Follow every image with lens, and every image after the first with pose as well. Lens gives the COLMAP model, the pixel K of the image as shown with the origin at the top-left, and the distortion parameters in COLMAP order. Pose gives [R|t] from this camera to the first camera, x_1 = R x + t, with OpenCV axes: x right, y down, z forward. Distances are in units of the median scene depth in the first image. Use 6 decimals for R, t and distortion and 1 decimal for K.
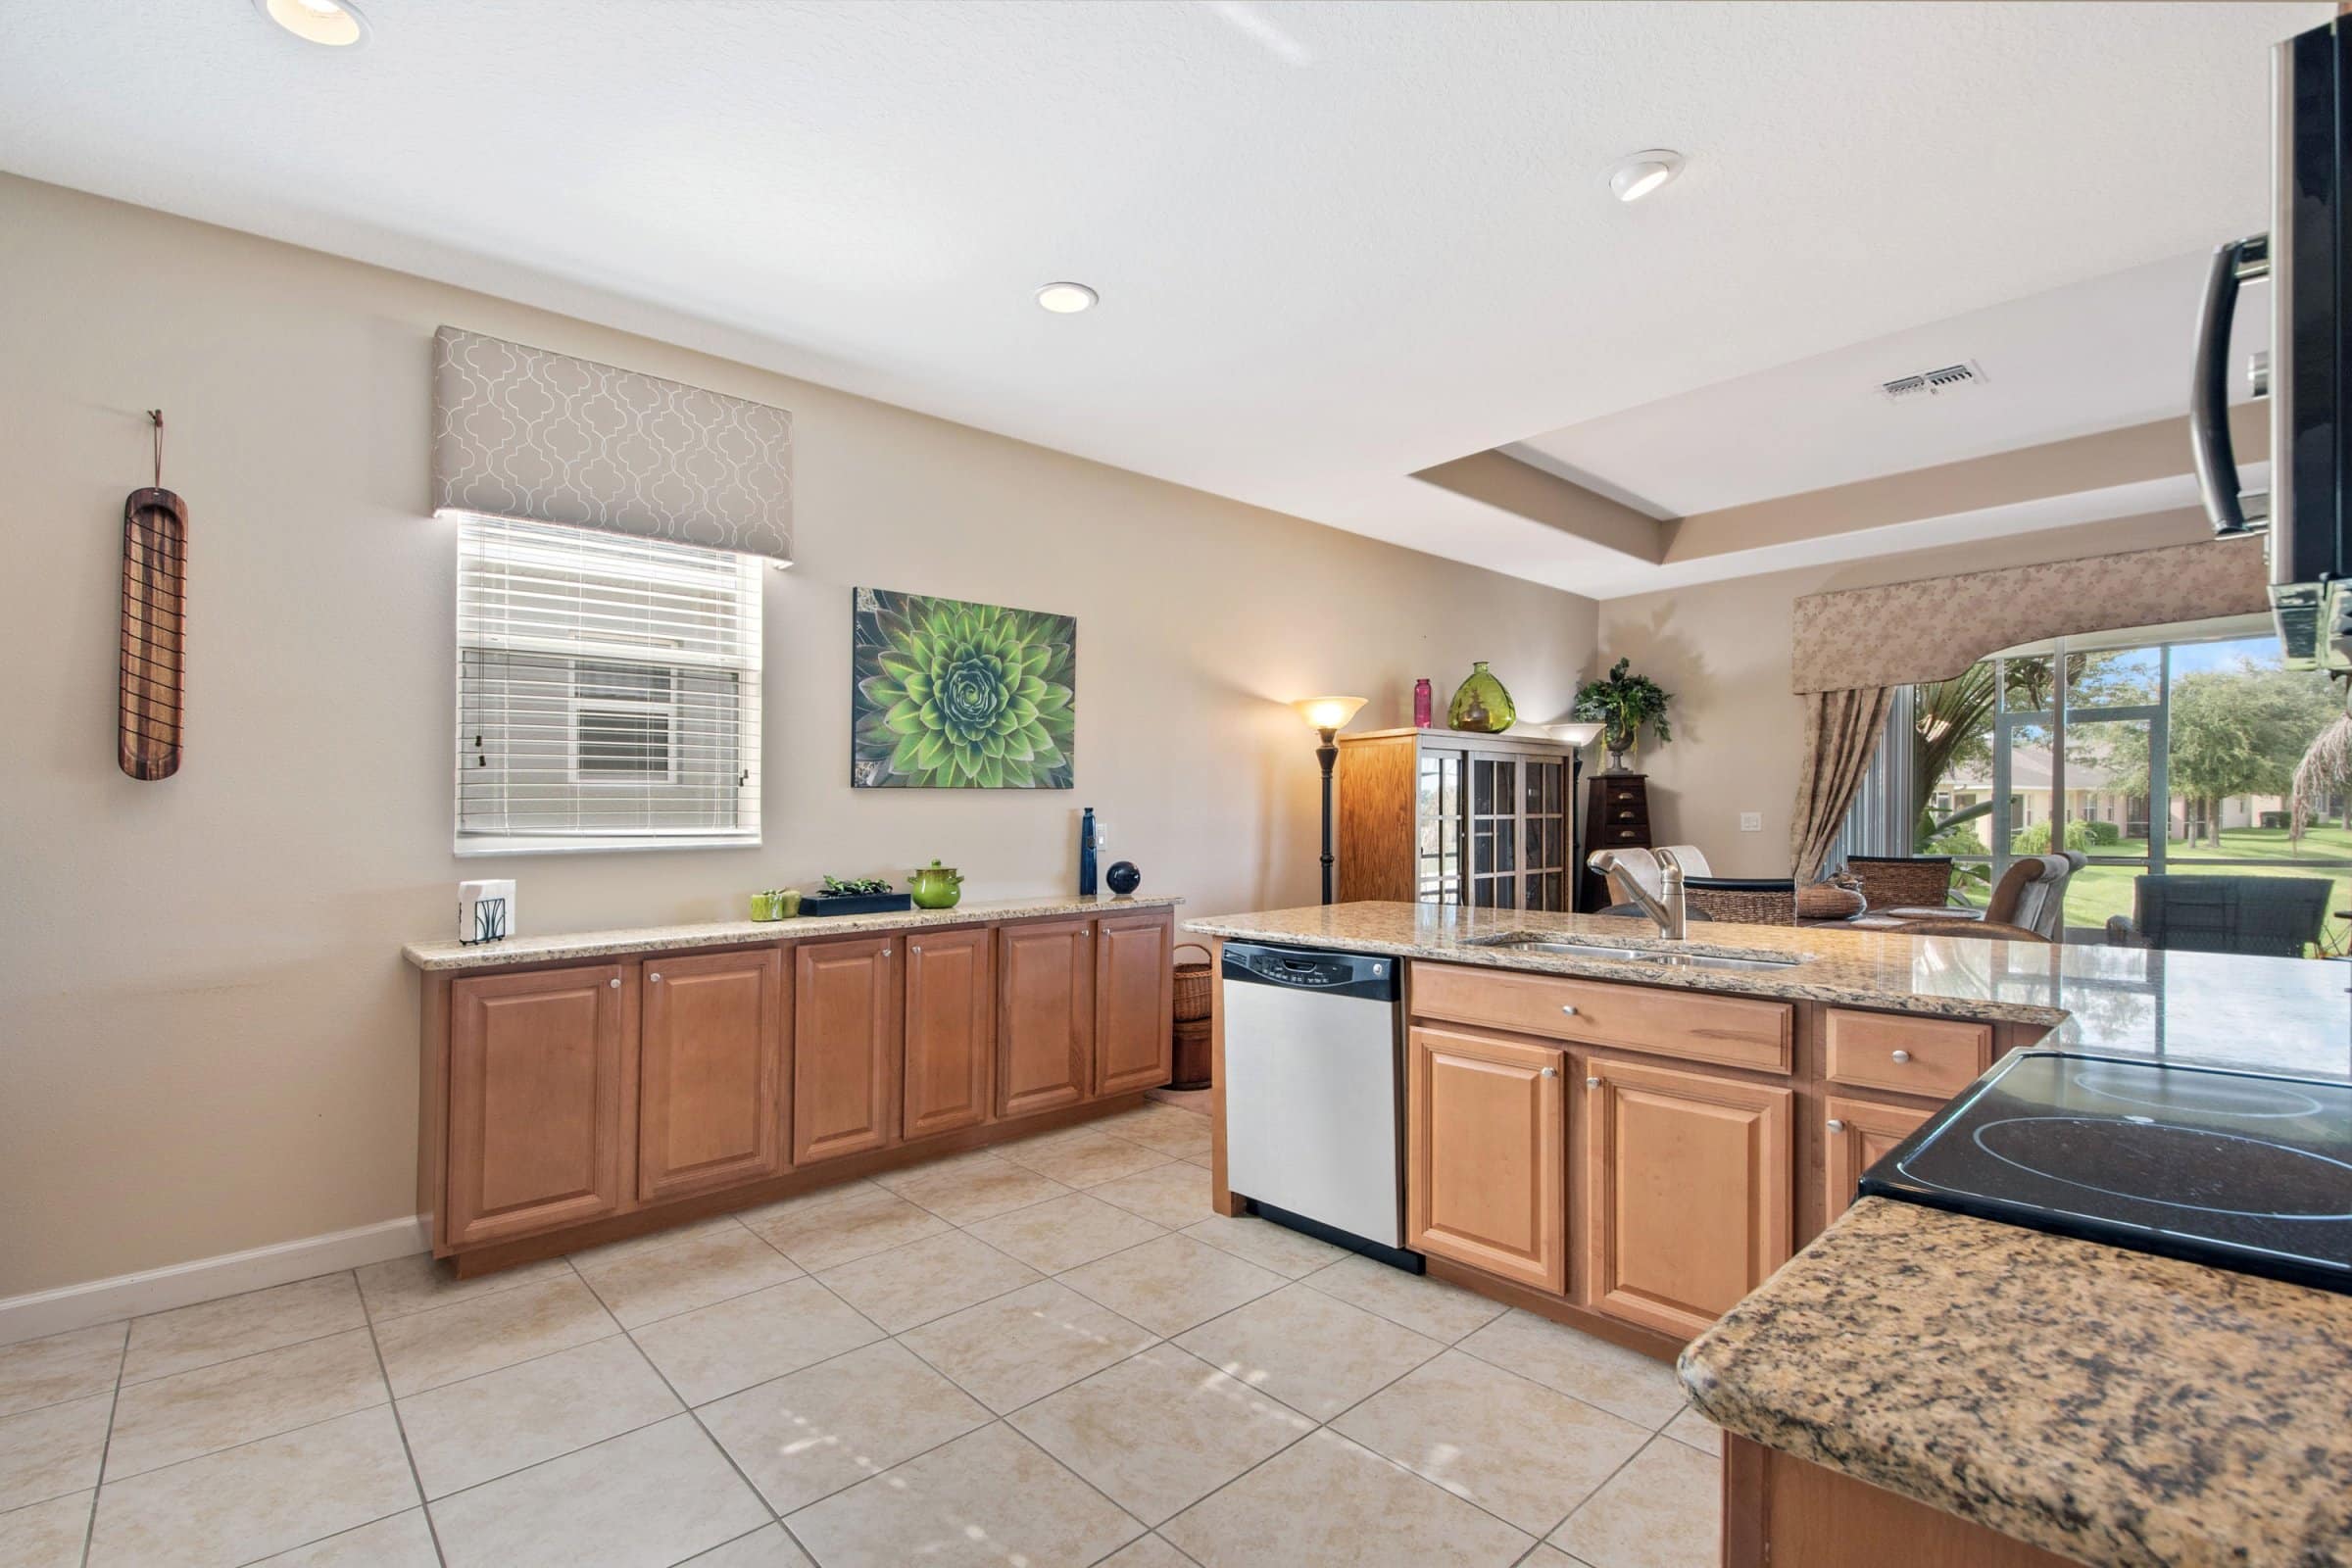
lens RADIAL K [[1047.6, 0, 1153.9], [0, 1047.6, 840.5], [0, 0, 1]] dist [0.014376, -0.020304]
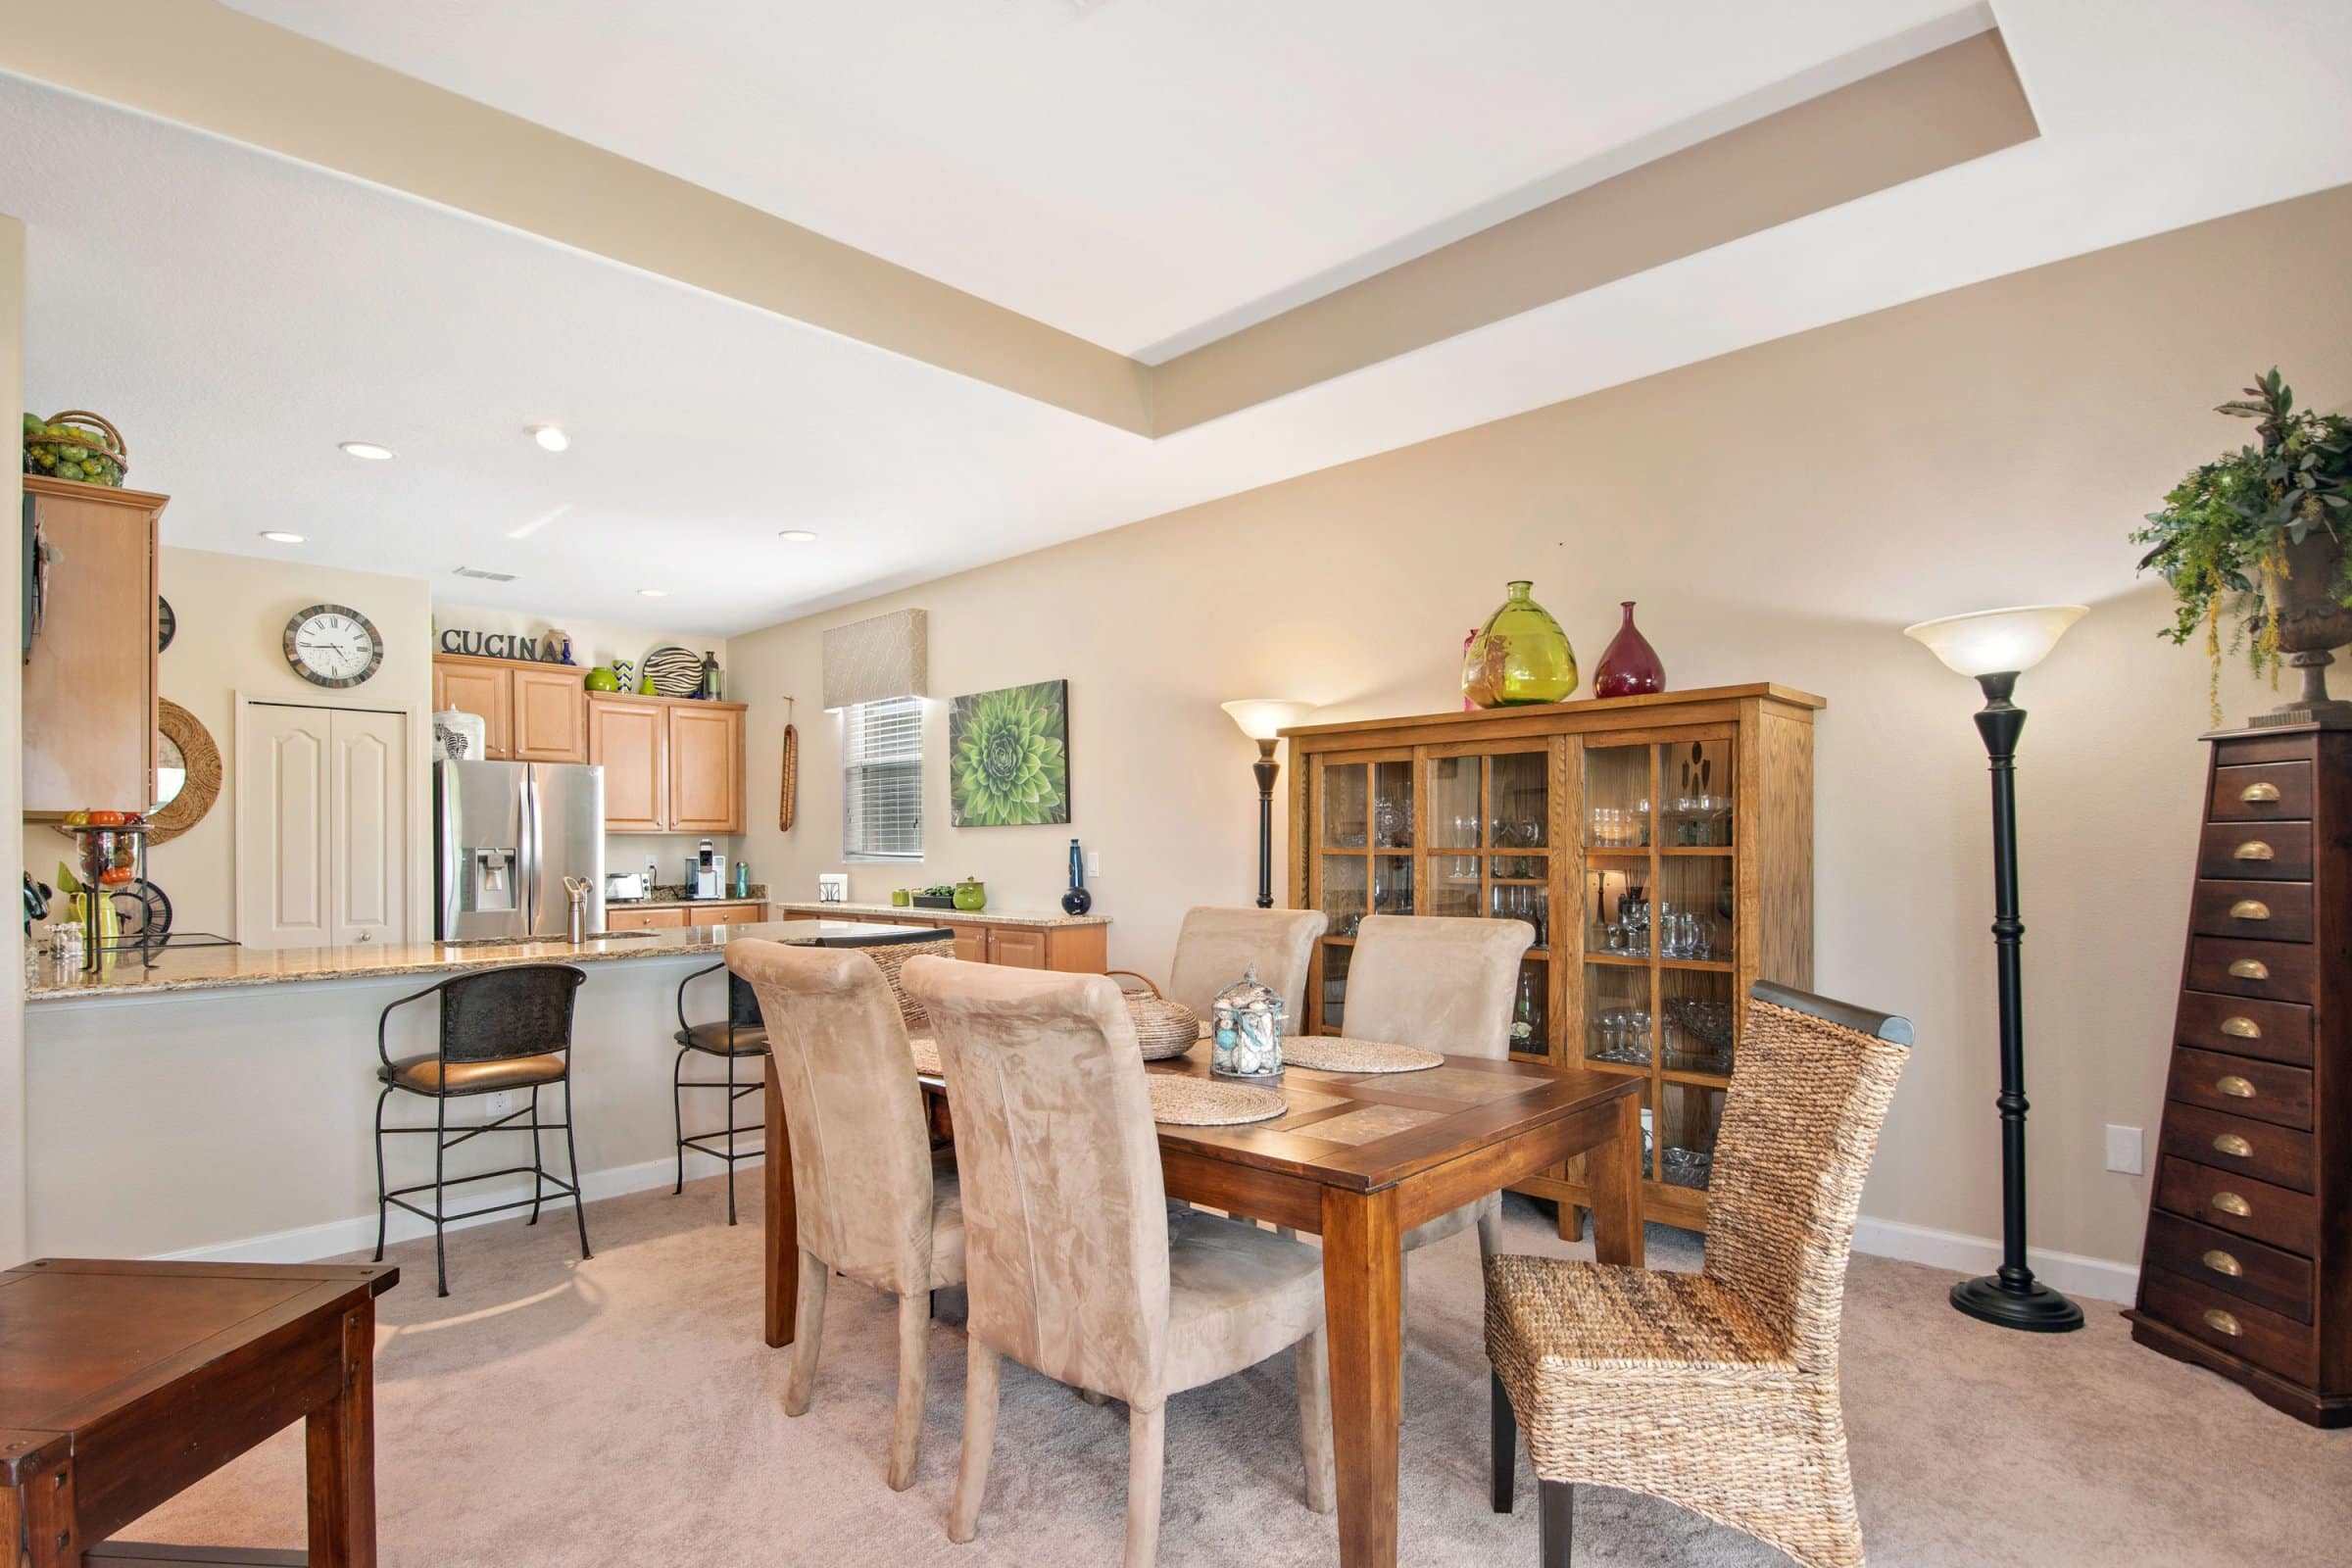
lens RADIAL K [[1187.1, 0, 1127.4], [0, 1187.1, 840.8], [0, 0, 1]] dist [0.014991, -0.016253]
pose [[0.058464, 0.005292, -0.998276, 1.028339], [-0.016833, 0.999849, 0.004314, -0.029465], [0.998148, 0.016552, 0.058544, 0.803272]]
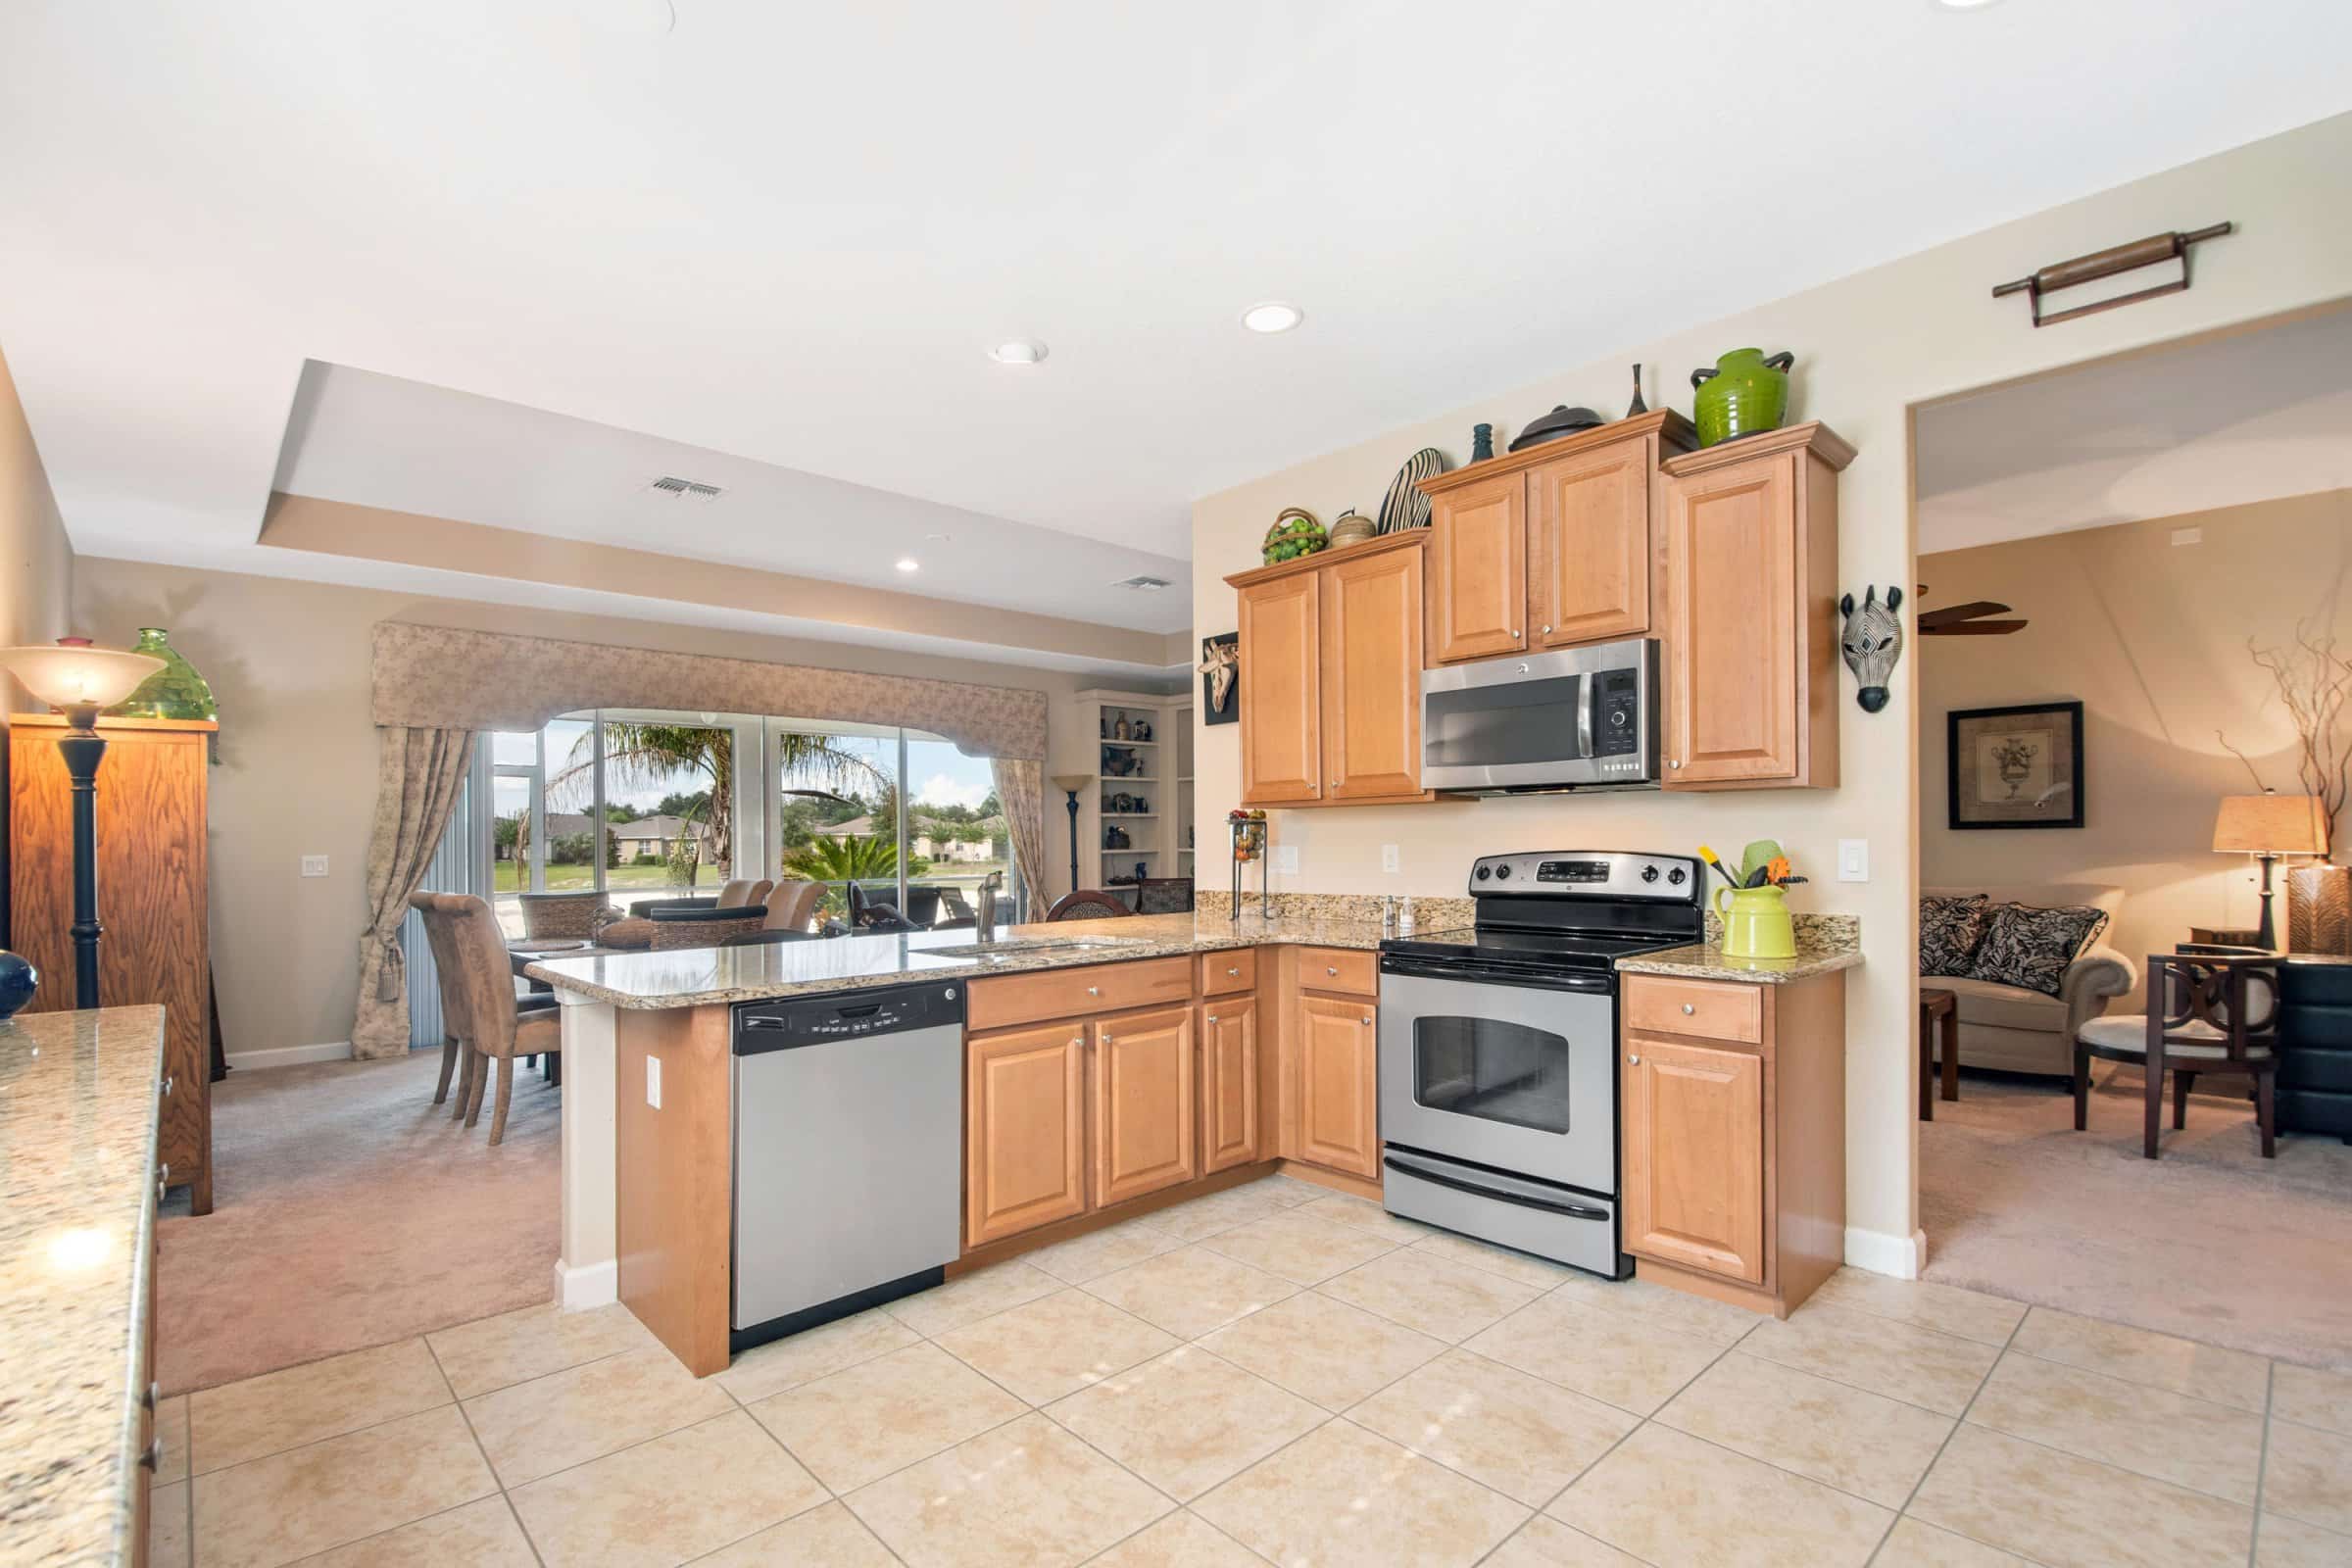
lens RADIAL K [[1079.5, 0, 1169.8], [0, 1079.5, 844.0], [0, 0, 1]] dist [0.011317, -0.023102]
pose [[-0.009132, 0.007175, 0.999933, -0.407413], [0.036055, 0.999326, -0.006841, -0.004487], [-0.999308, 0.035990, -0.009384, 0.377223]]
